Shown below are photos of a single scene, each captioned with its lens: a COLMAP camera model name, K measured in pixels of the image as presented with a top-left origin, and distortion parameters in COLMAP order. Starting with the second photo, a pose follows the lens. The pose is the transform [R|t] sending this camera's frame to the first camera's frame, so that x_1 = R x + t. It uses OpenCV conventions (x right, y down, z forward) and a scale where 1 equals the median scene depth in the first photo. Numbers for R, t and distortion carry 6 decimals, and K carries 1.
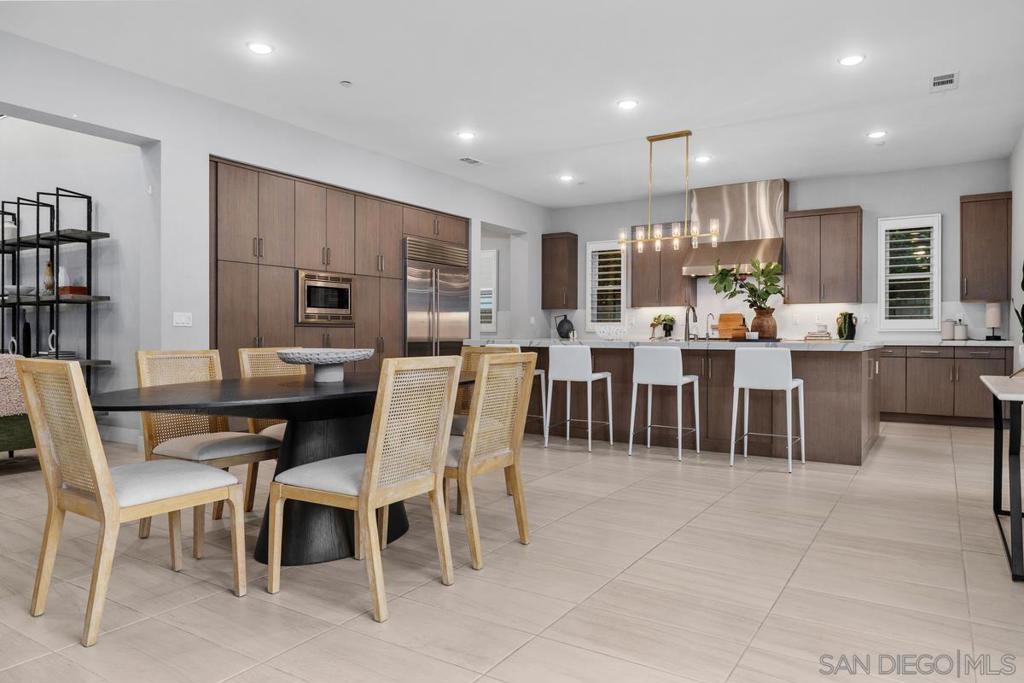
lens RADIAL K [[763.1, 0, 446.5], [0, 763.1, 342.5], [0, 0, 1]] dist [-0.004356, -0.002348]
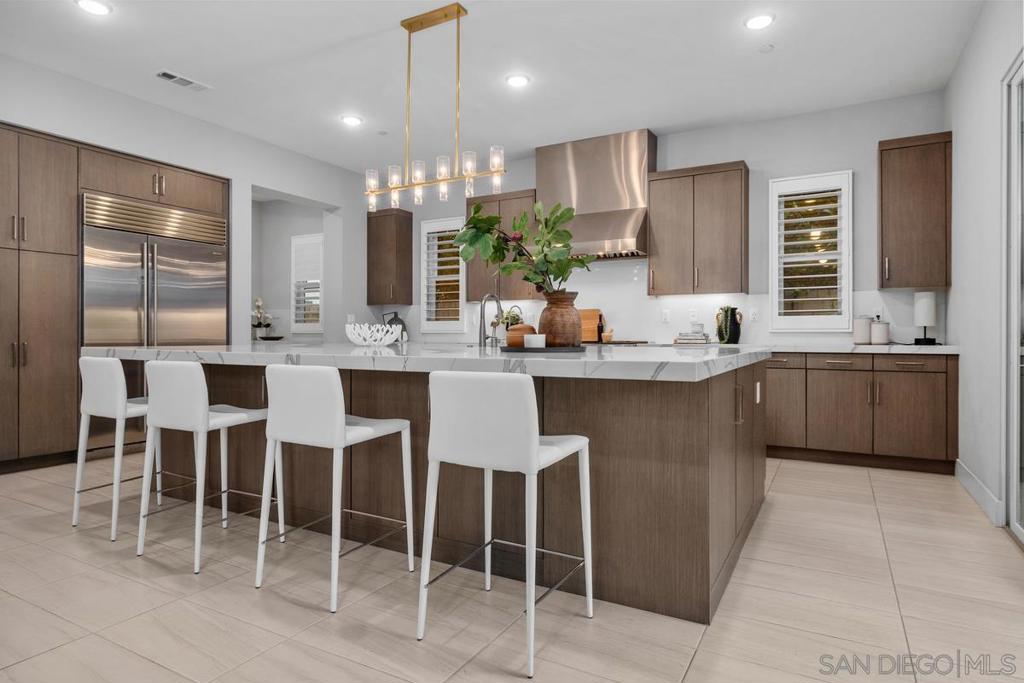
lens RADIAL K [[585.3, 0, 512.7], [0, 585.3, 337.1], [0, 0, 1]] dist [0.000457, 0.000977]
pose [[0.997694, -0.002773, 0.067813, 0.279456], [0.003101, 0.999984, -0.004734, -0.007873], [-0.067799, 0.004934, 0.997687, 0.451055]]
